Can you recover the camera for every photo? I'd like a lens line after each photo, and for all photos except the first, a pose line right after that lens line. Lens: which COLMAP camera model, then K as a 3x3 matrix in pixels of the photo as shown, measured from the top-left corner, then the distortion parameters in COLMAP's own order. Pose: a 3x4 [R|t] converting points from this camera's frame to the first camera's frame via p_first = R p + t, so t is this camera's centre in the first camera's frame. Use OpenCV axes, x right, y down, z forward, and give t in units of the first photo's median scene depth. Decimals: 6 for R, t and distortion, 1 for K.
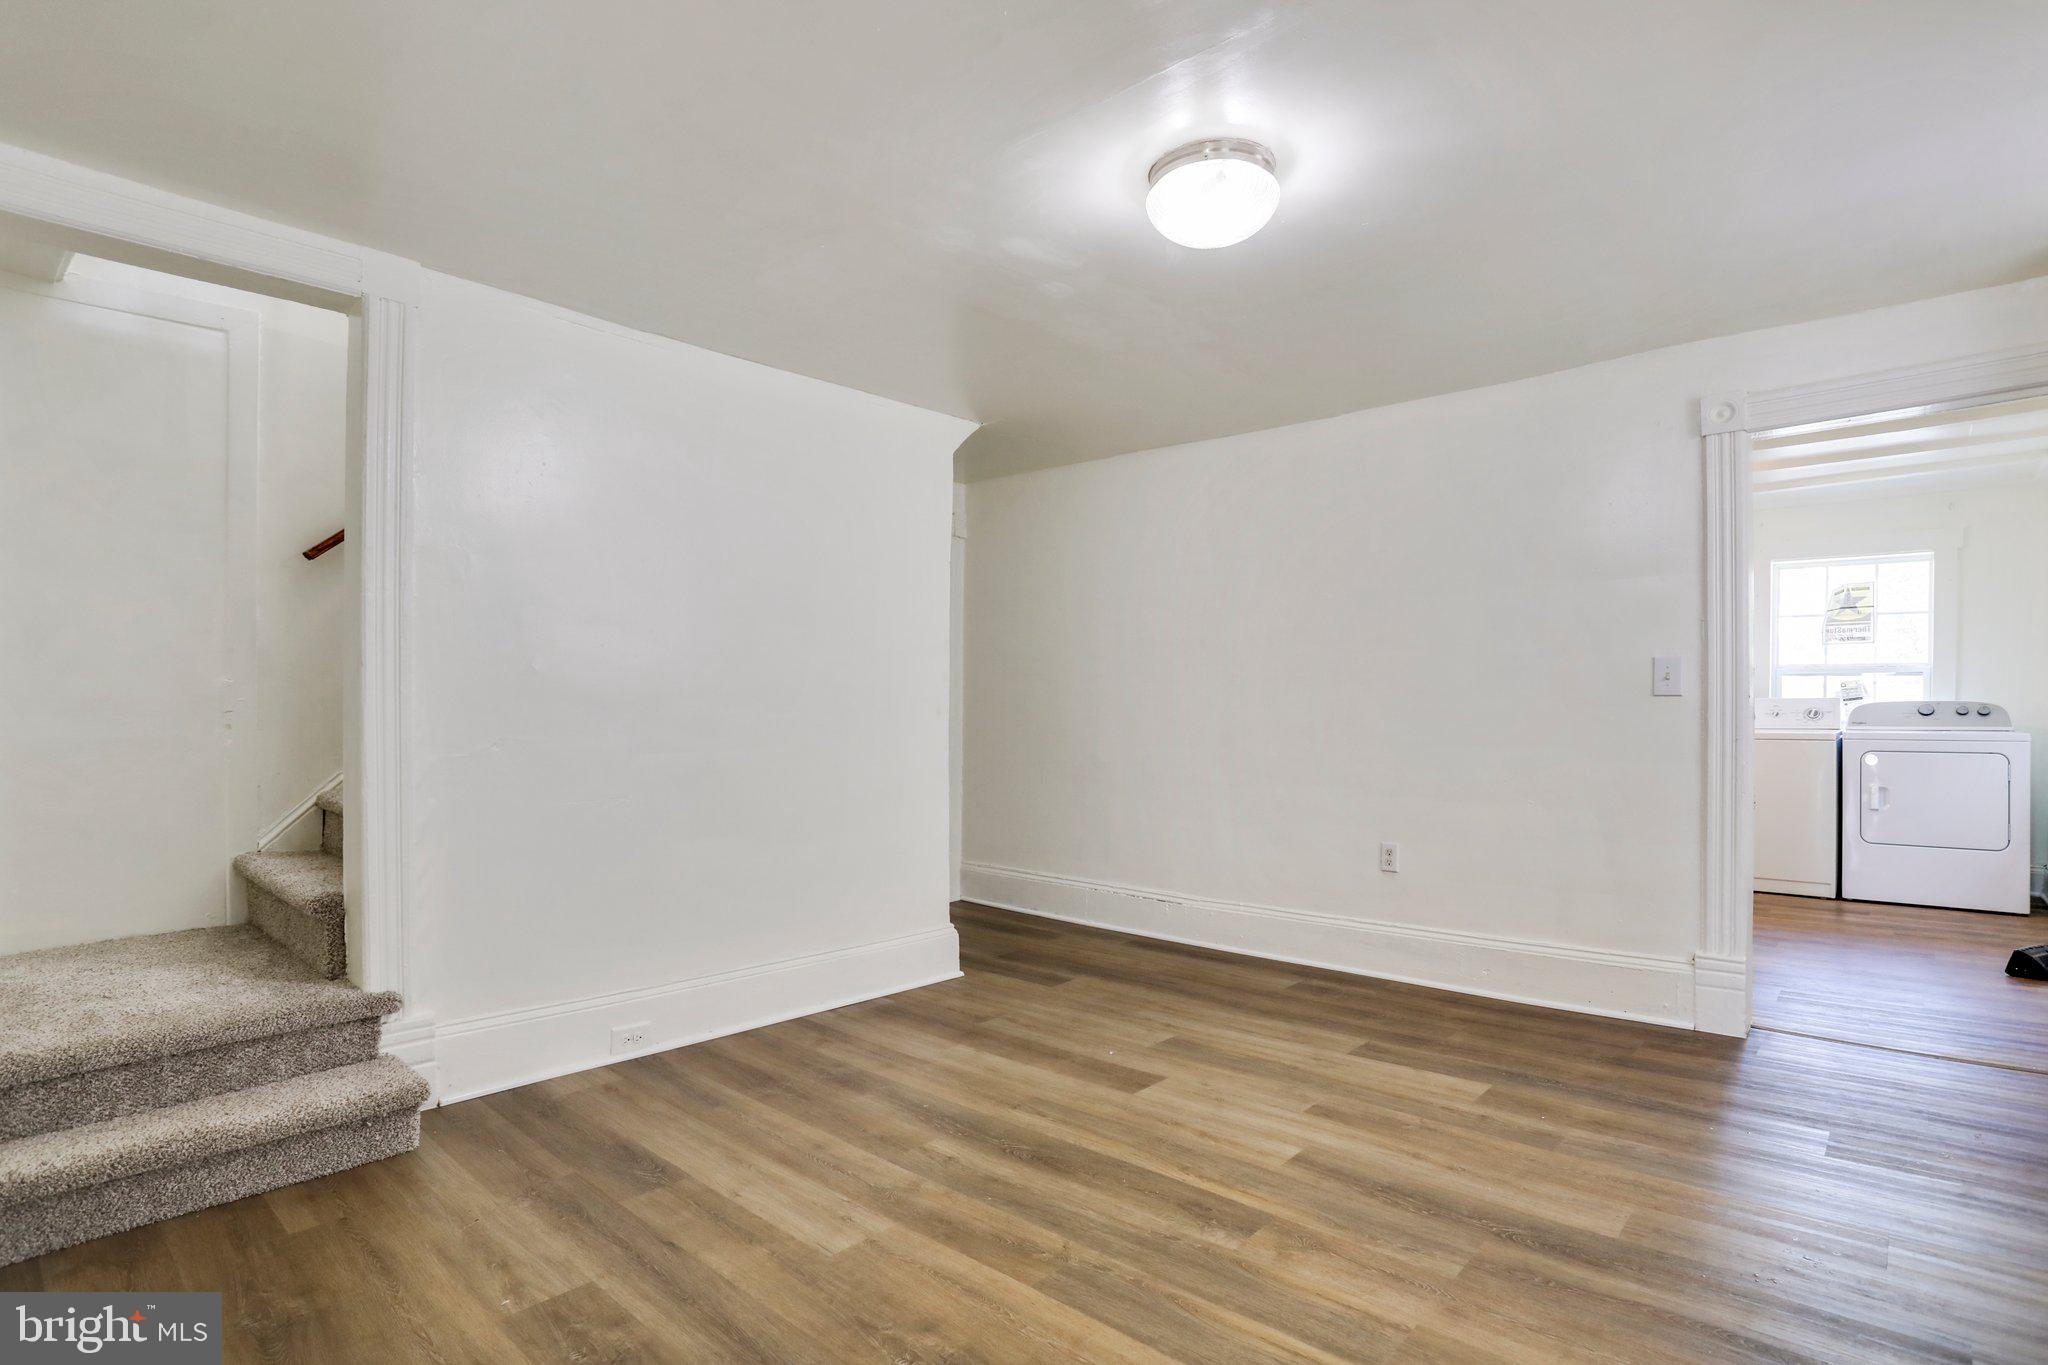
lens RADIAL K [[1034.6, 0, 1027.9], [0, 1034.6, 710.5], [0, 0, 1]] dist [-0.049813, 0.020057]
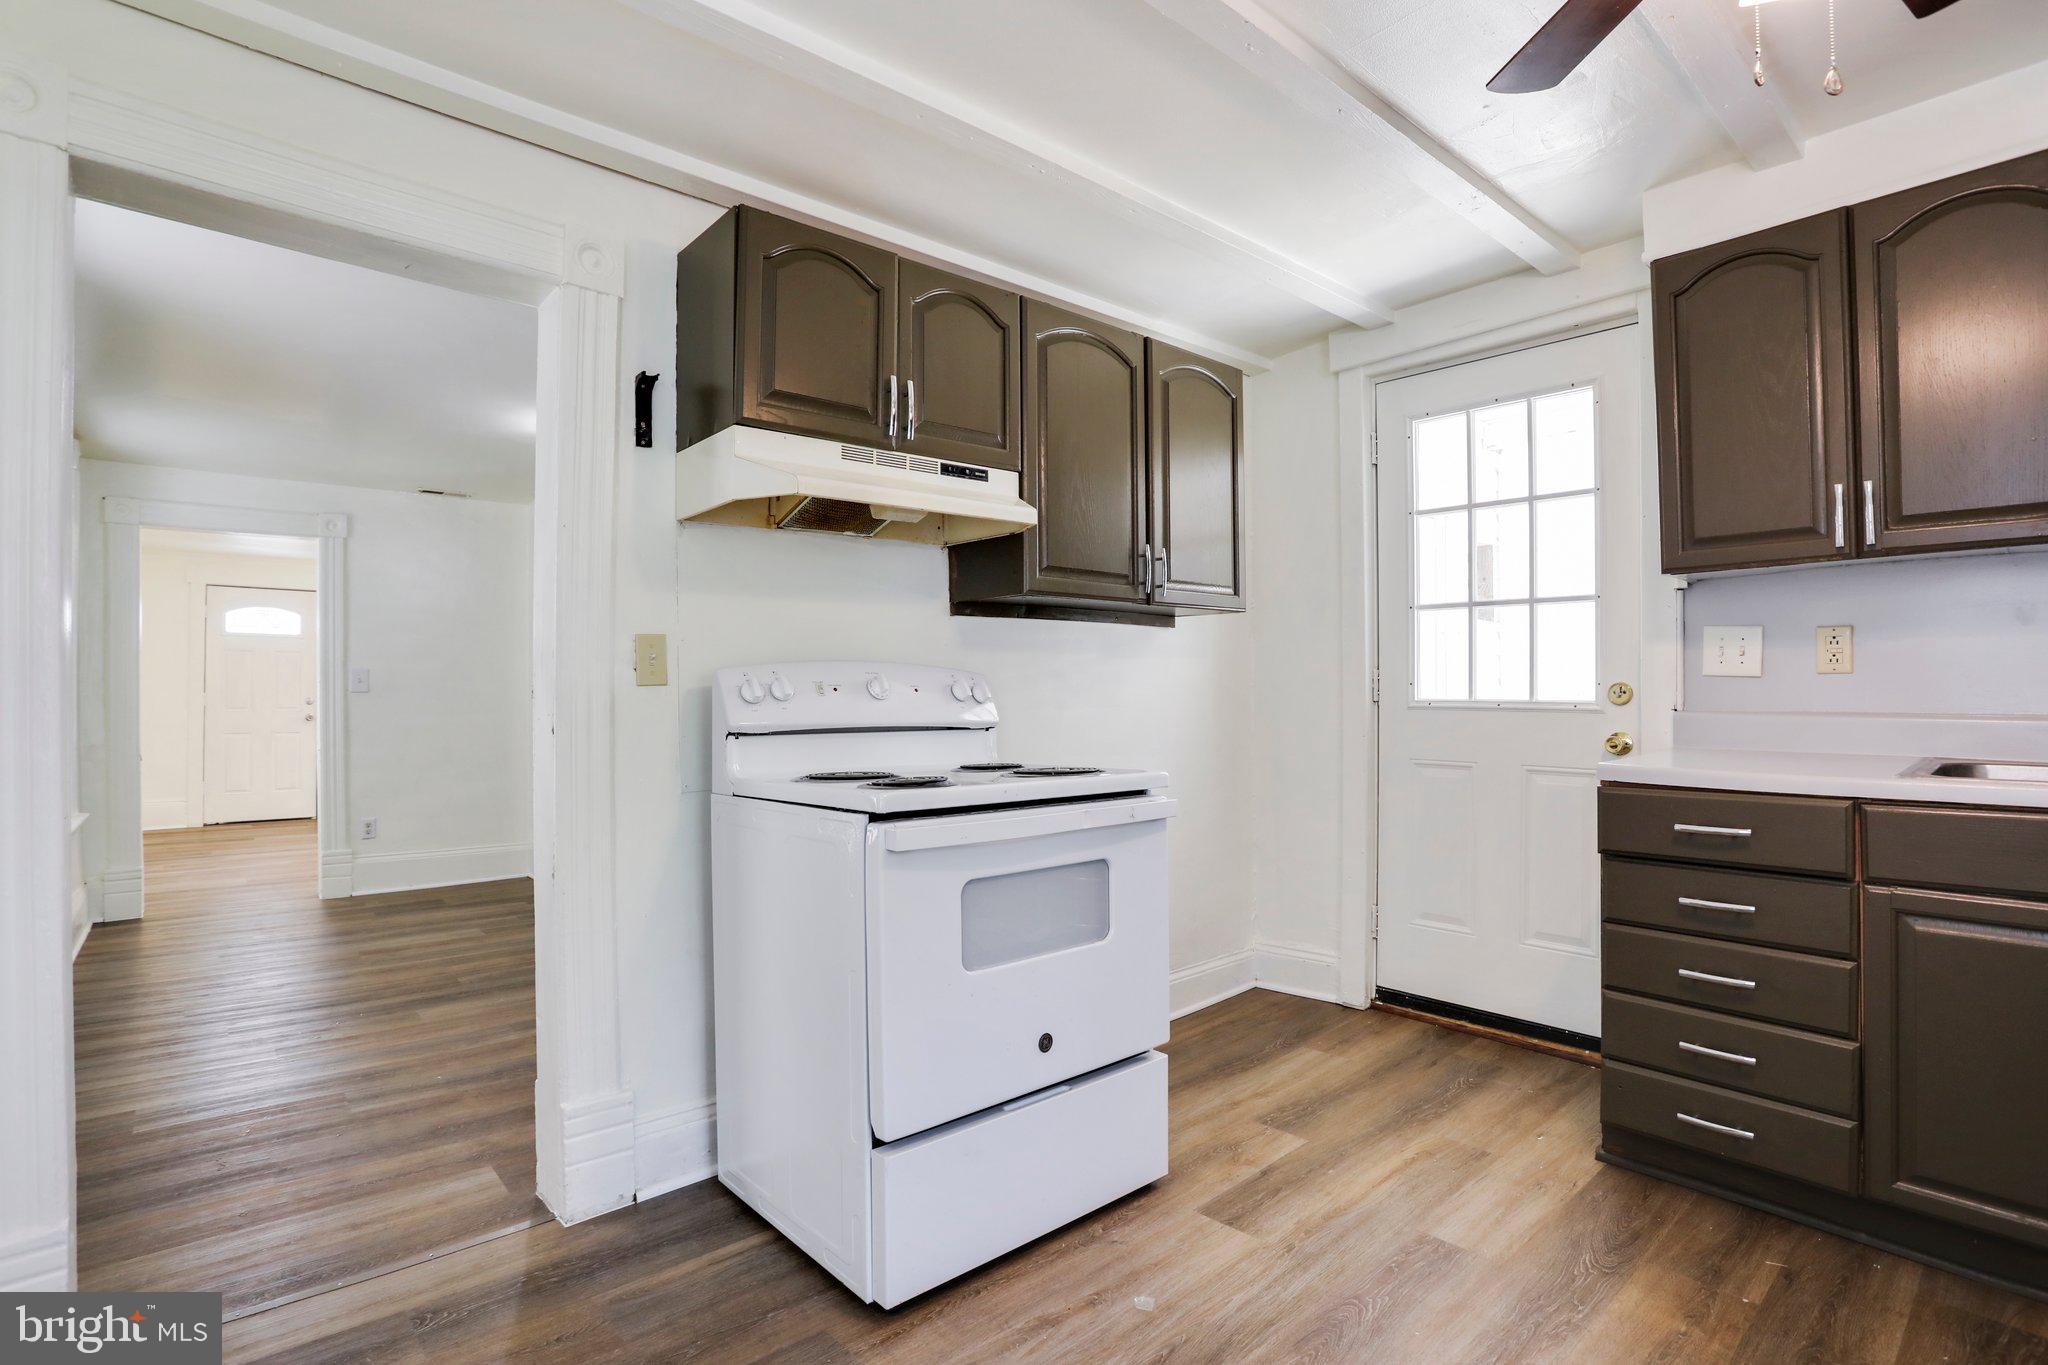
lens RADIAL K [[966.9, 0, 1024.0], [0, 966.9, 682.5], [0, 0, 1]] dist [-0.056373, 0.015981]
pose [[-0.110919, -0.012340, -0.993753, 0.907662], [0.004295, 0.999908, -0.012896, -0.008565], [0.993820, -0.005698, -0.110855, 0.967257]]
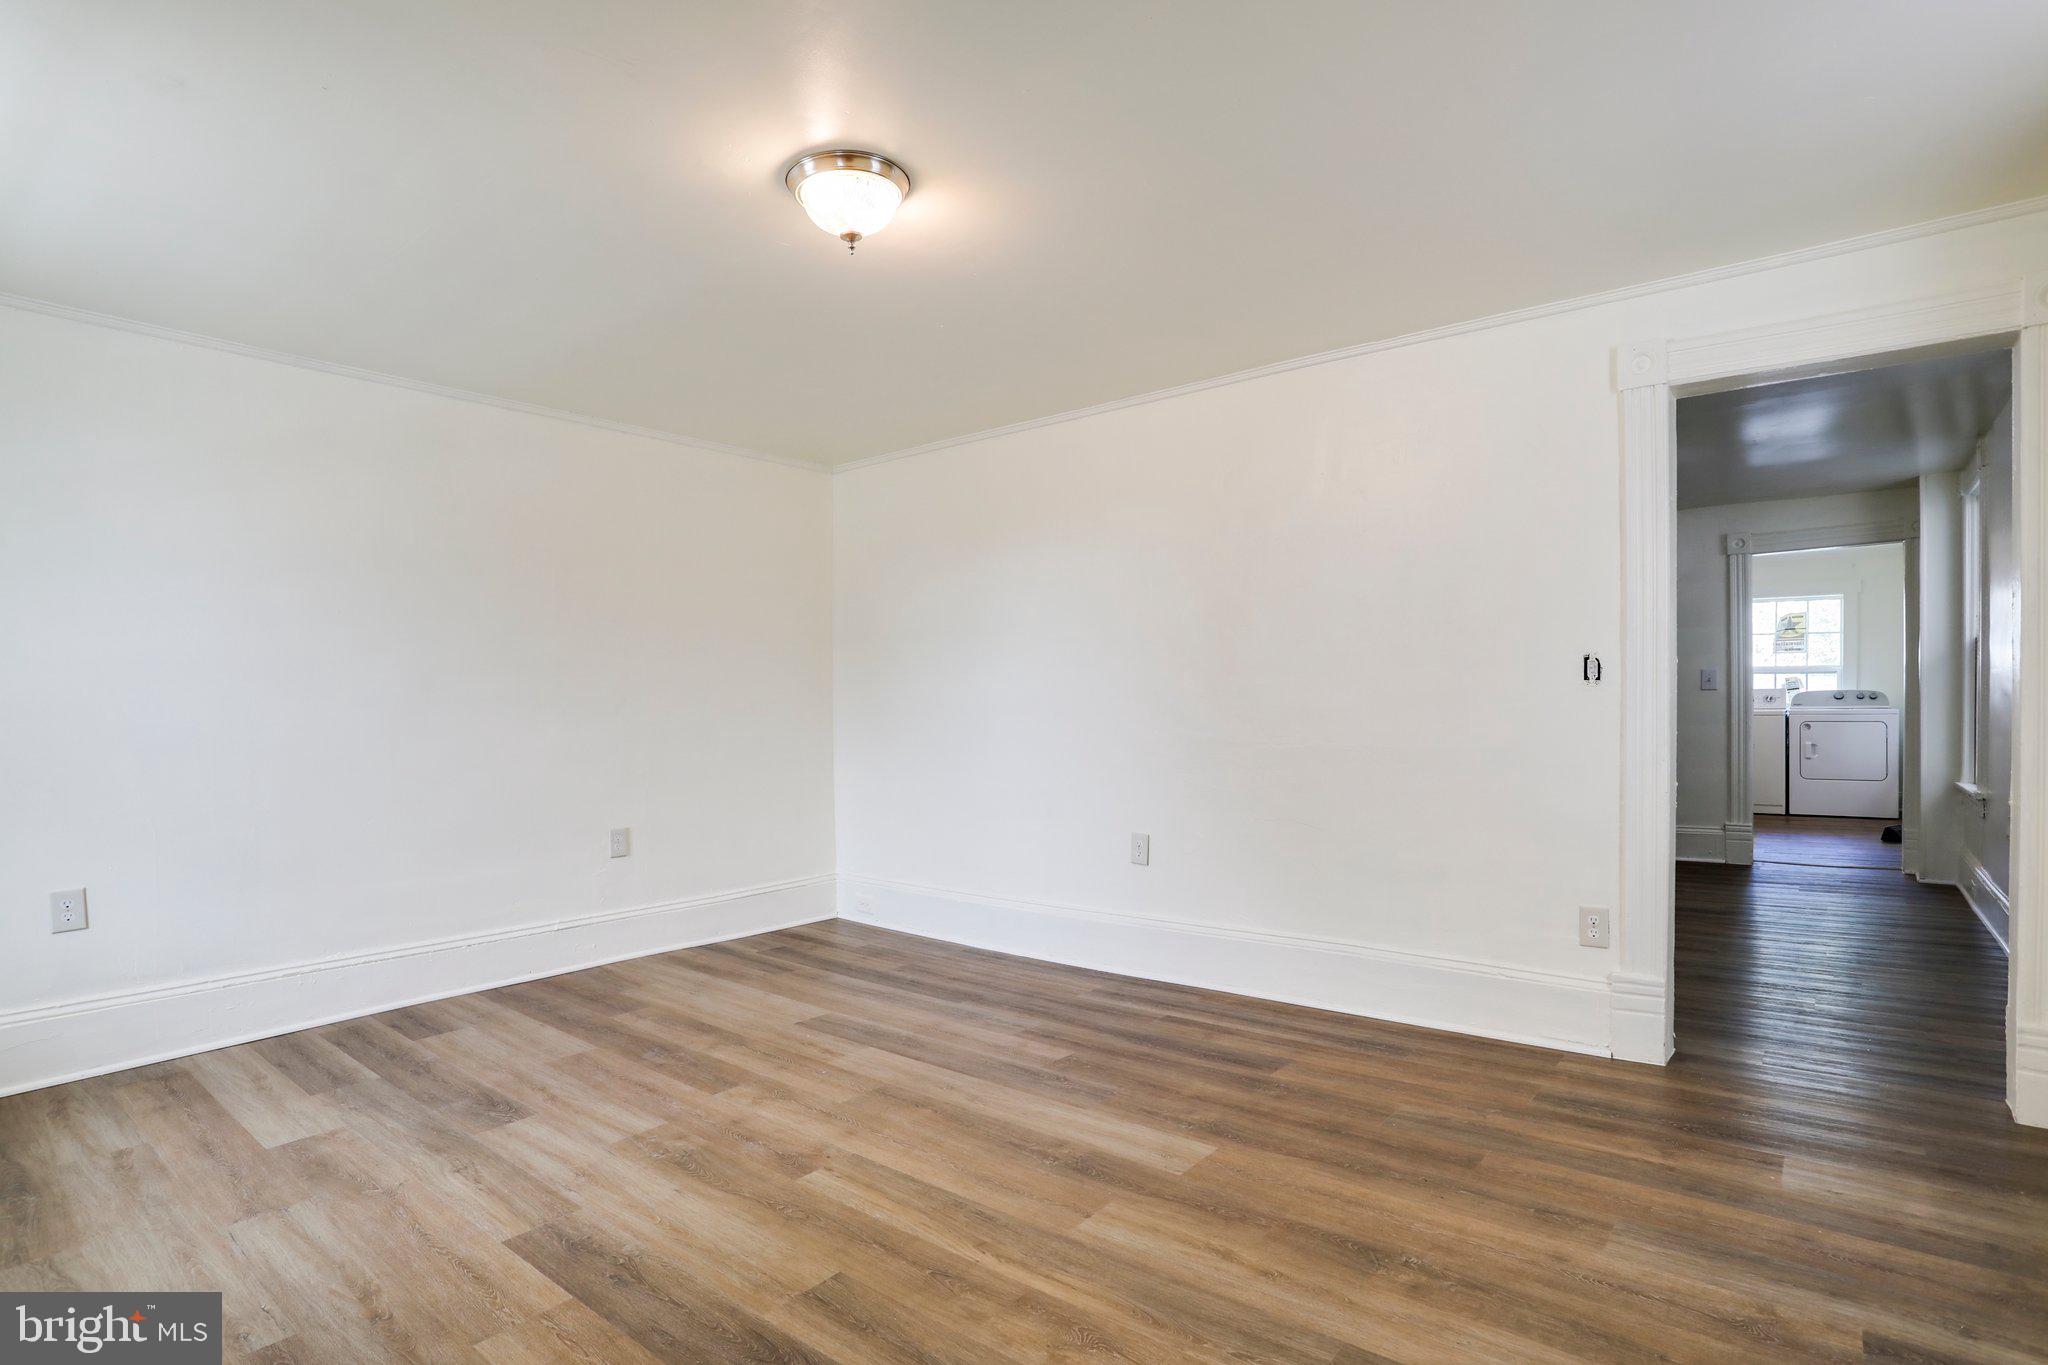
lens RADIAL K [[1034.6, 0, 1027.9], [0, 1034.6, 710.5], [0, 0, 1]] dist [-0.049813, 0.020057]
pose [[0.998604, -0.009777, 0.051904, -0.507144], [0.009402, 0.999928, 0.007477, -0.001340], [-0.051974, -0.006979, 0.998624, -0.568167]]
